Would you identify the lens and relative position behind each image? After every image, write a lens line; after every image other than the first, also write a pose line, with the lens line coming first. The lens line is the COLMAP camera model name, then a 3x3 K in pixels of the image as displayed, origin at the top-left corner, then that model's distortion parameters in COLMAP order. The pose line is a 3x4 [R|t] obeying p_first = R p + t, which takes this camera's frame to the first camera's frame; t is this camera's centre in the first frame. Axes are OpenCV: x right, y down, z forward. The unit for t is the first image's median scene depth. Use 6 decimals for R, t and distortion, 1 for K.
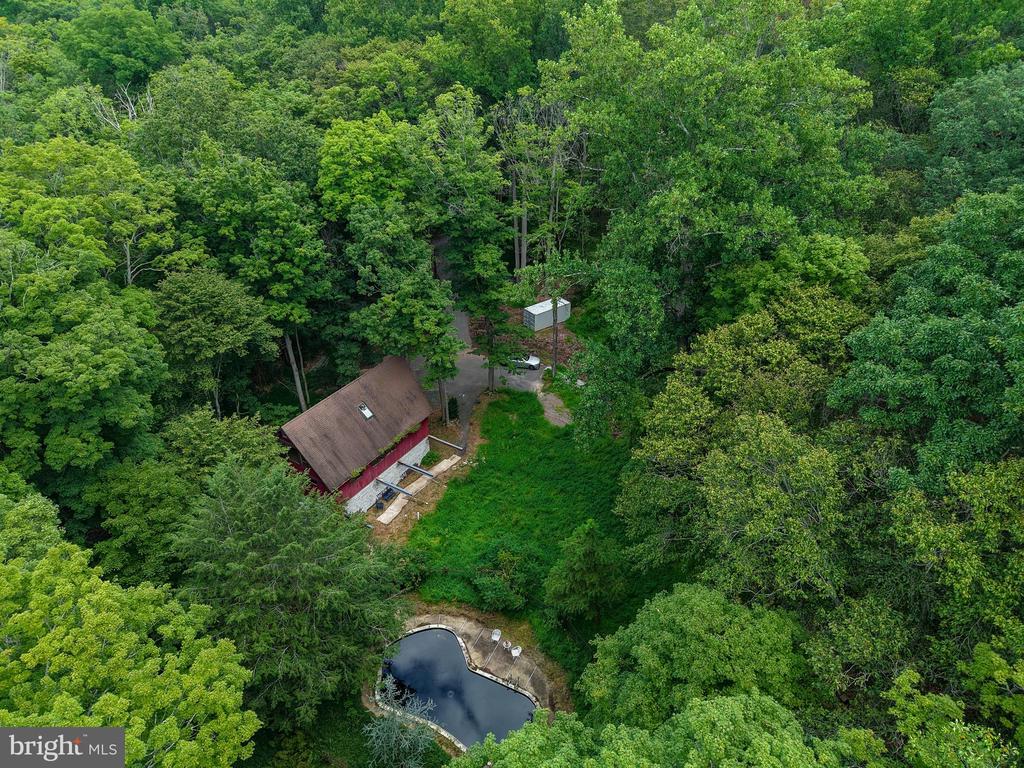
lens RADIAL K [[681.3, 0, 512.0], [0, 681.3, 384.0], [0, 0, 1]] dist [0.070034, -0.087215]
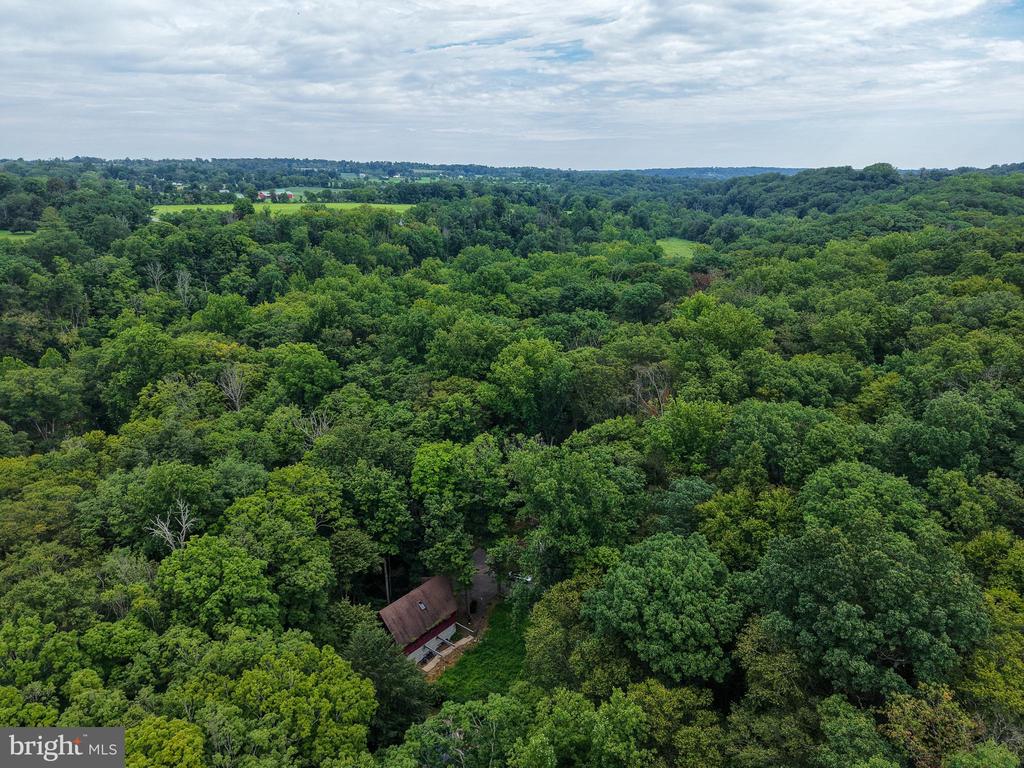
lens RADIAL K [[681.3, 0, 512.0], [0, 681.3, 384.0], [0, 0, 1]] dist [0.070034, -0.087215]
pose [[0.992841, 0.031617, -0.115182, 0.224751], [-0.061779, 0.961253, -0.268657, -0.053662], [0.102225, 0.273850, 0.956324, -0.925926]]
